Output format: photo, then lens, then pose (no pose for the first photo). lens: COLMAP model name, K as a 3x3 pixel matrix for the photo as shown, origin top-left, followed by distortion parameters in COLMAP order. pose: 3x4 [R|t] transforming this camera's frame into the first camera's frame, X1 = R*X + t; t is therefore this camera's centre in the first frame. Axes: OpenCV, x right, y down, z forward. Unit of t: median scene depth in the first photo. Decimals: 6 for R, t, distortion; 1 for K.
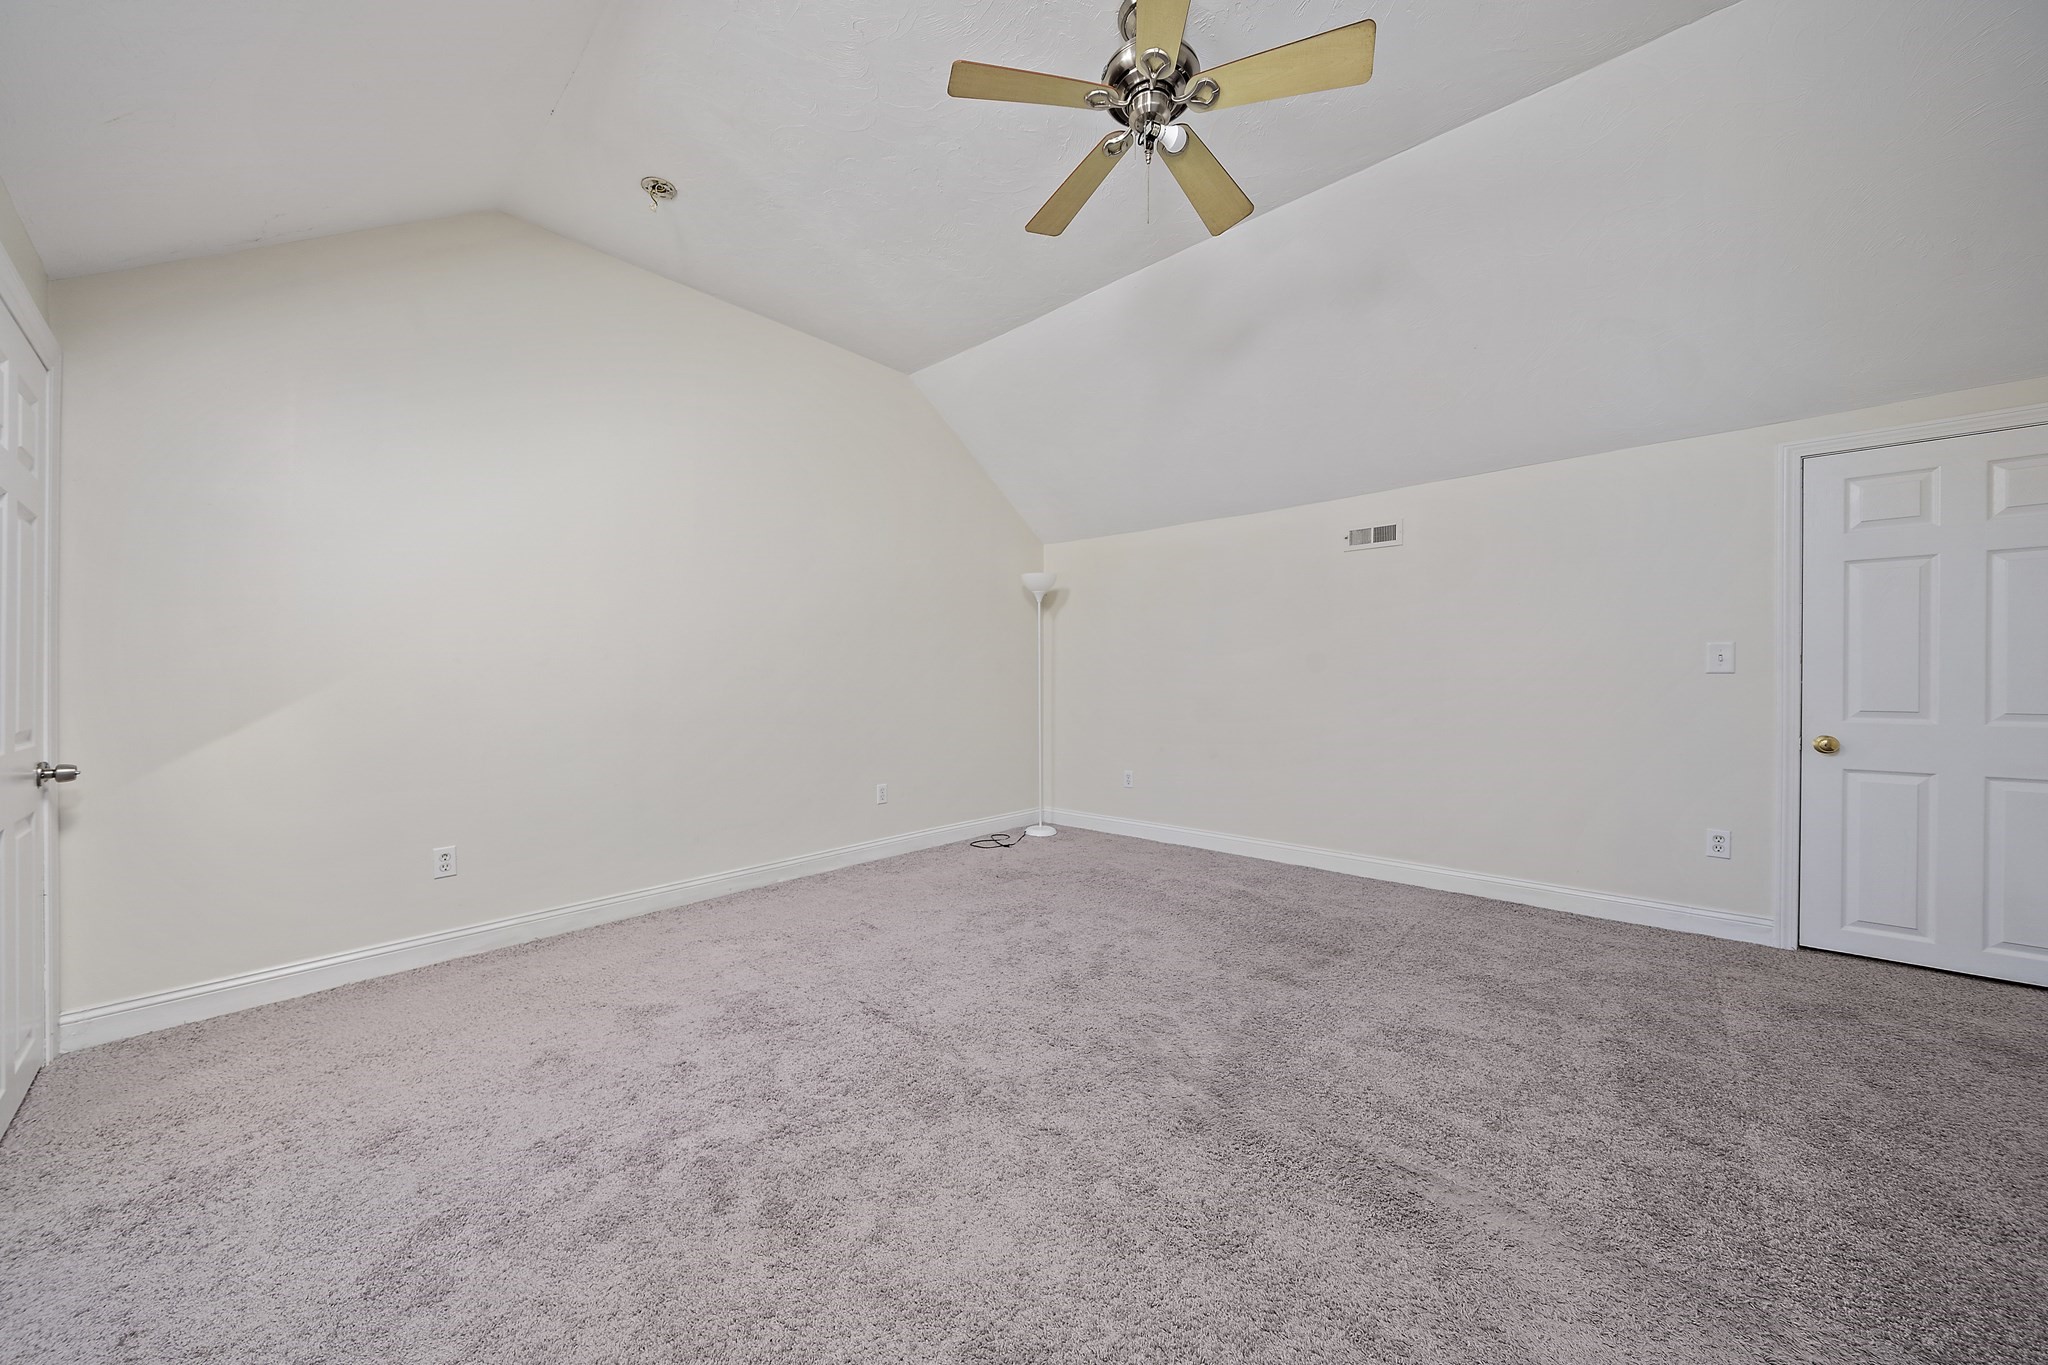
lens RADIAL K [[697.2, 0, 1011.3], [0, 697.2, 685.8], [0, 0, 1]] dist [-0.006011, -0.000124]
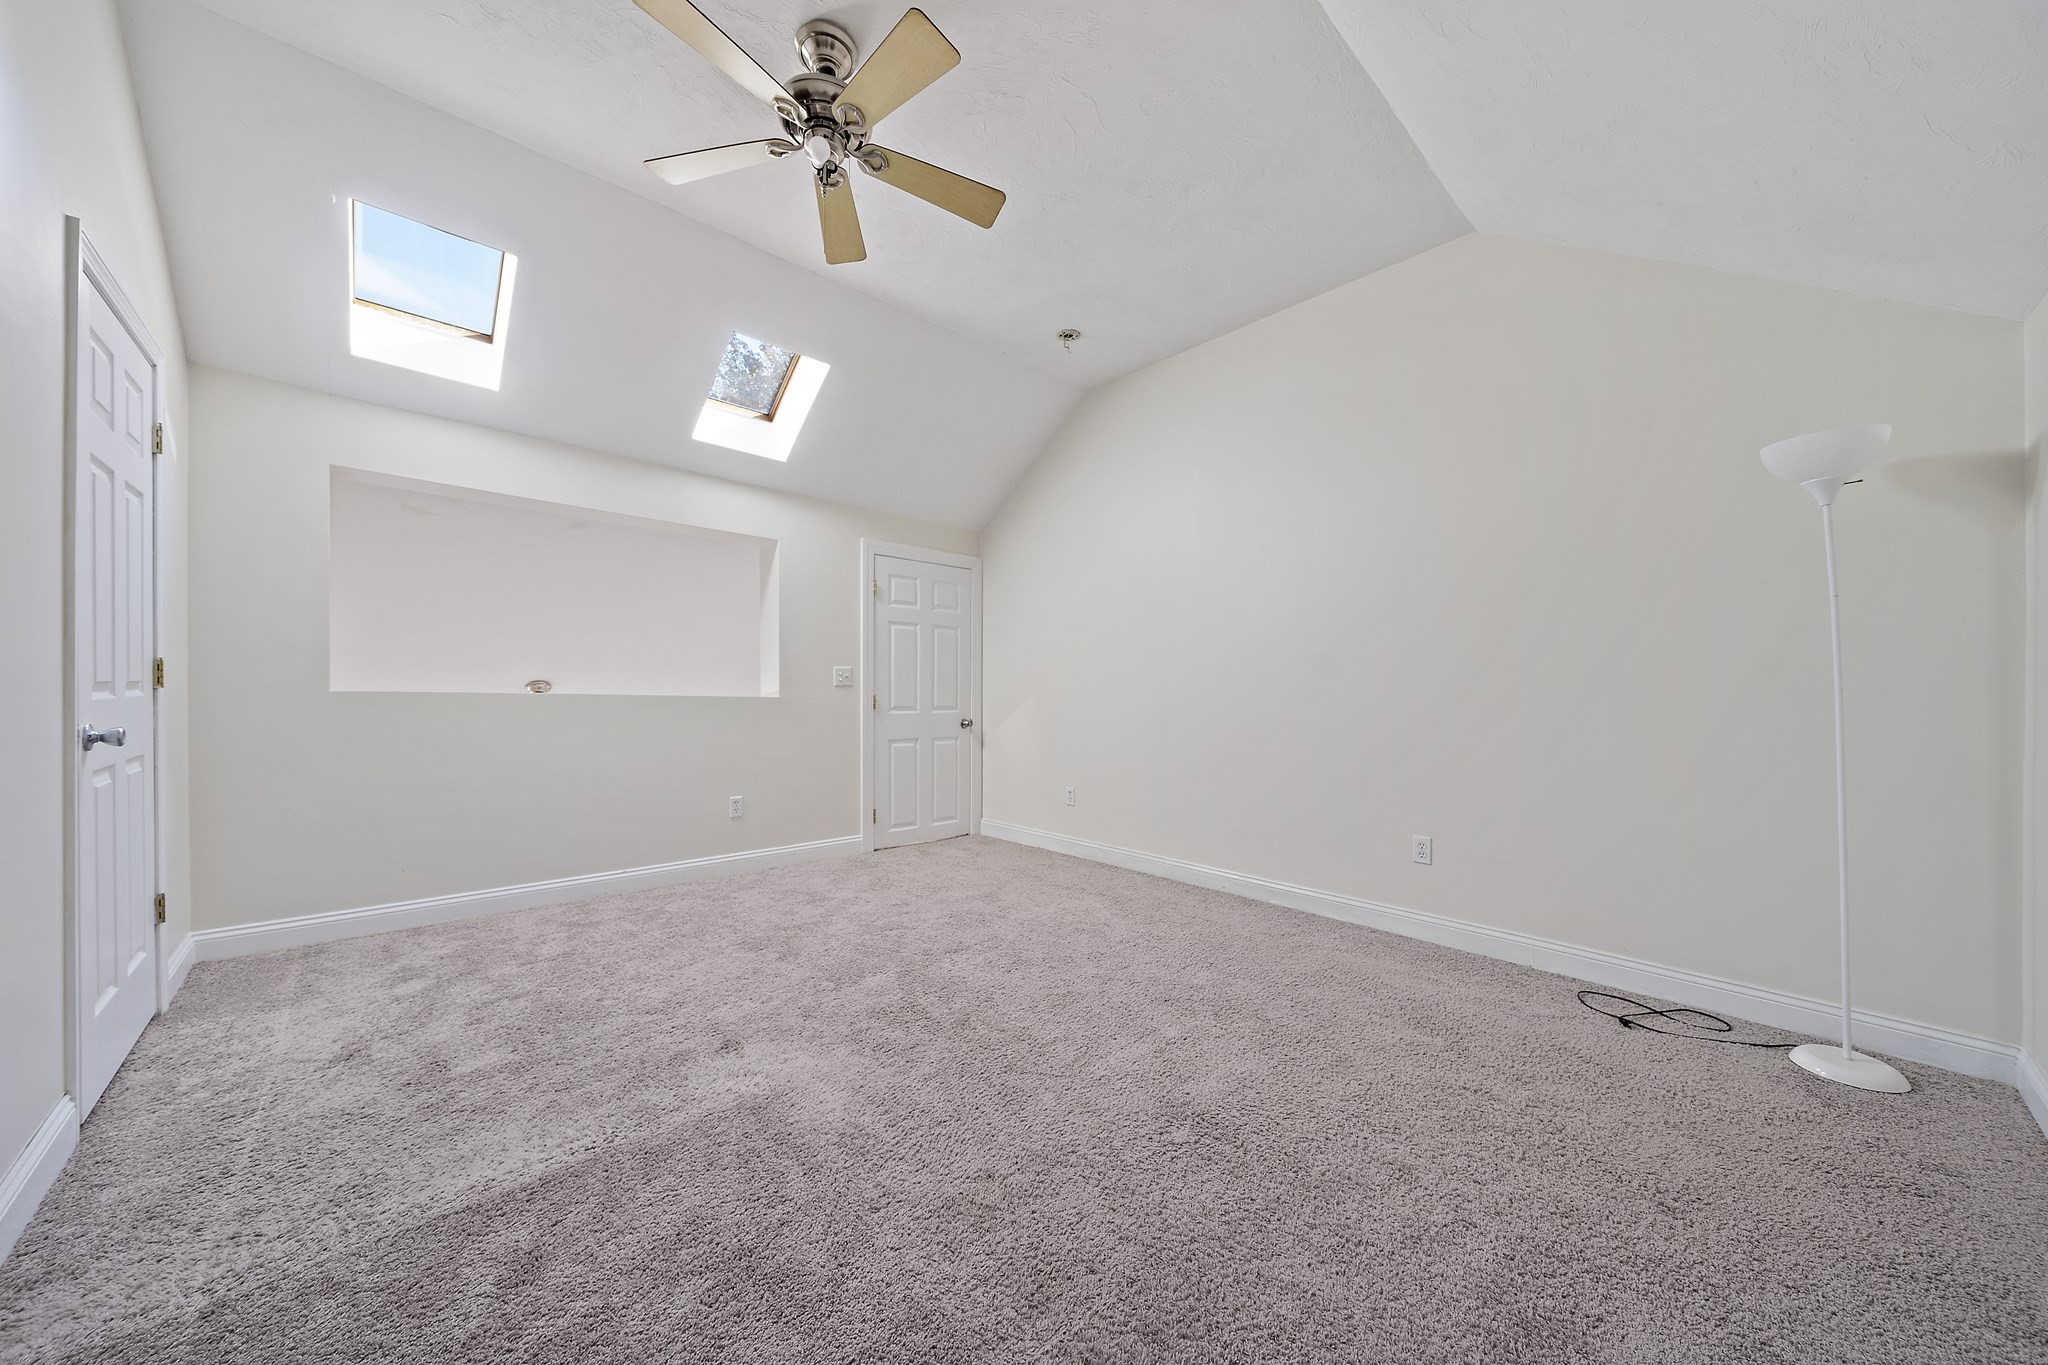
lens RADIAL K [[701.8, 0, 1010.1], [0, 701.8, 687.1], [0, 0, 1]] dist [-0.002871, 0.000115]
pose [[-0.112627, -0.002749, -0.993634, 0.724096], [-0.006186, 0.999979, -0.002066, -0.006469], [0.993618, 0.005914, -0.112642, 0.841715]]
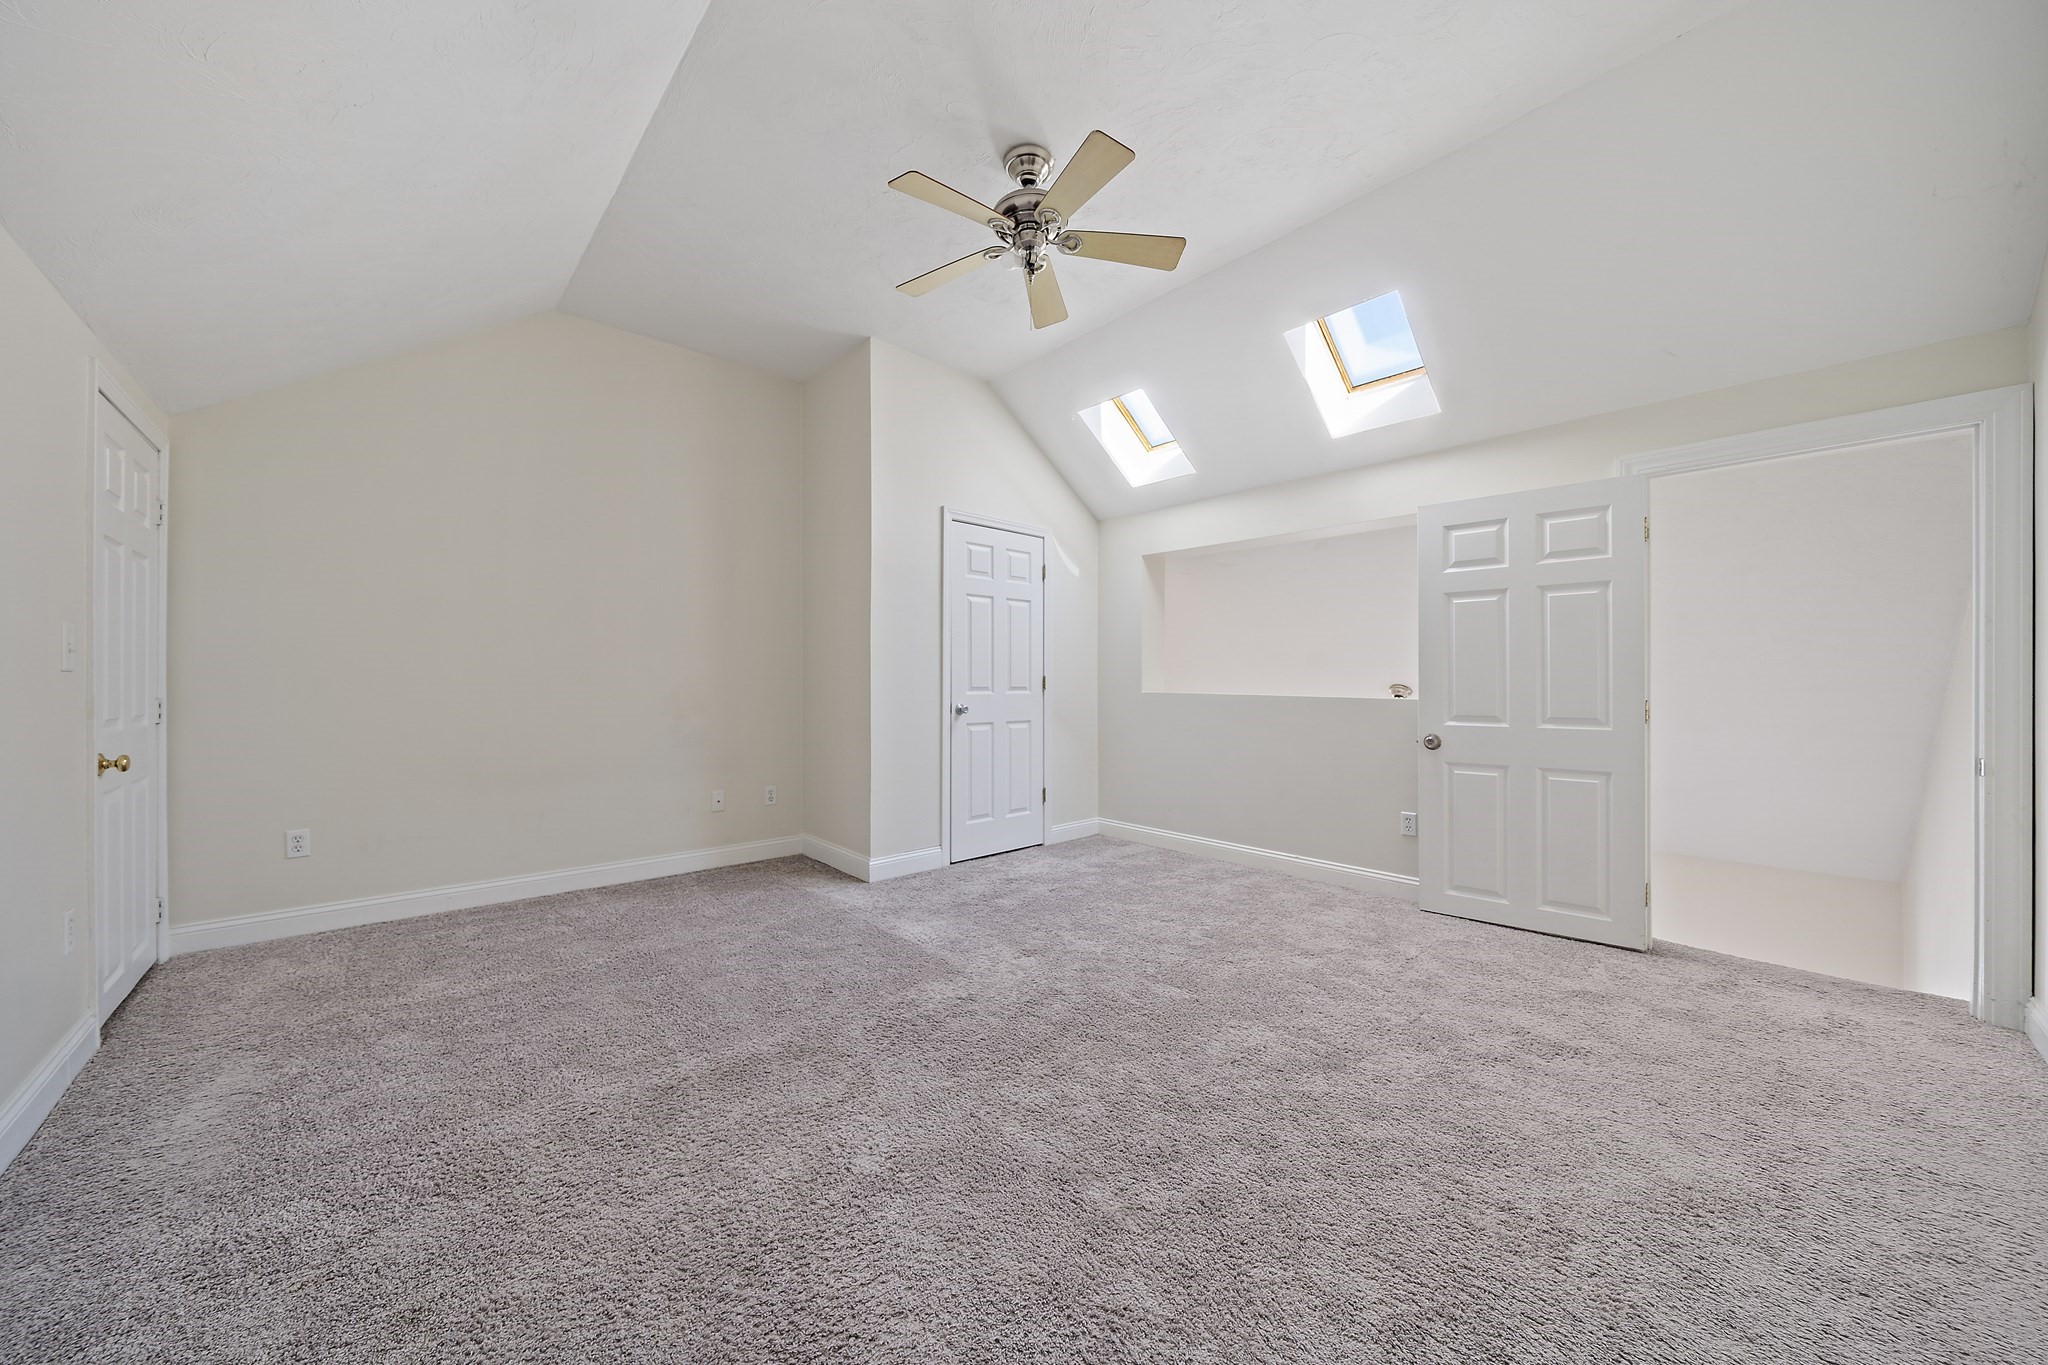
lens RADIAL K [[691.9, 0, 998.3], [0, 691.9, 690.2], [0, 0, 1]] dist [0.000183, 0.000016]
pose [[-0.993252, -0.002197, 0.115959, 0.058265], [-0.001944, 0.999995, 0.002292, -0.003700], [-0.115963, 0.002052, -0.993251, 1.366934]]
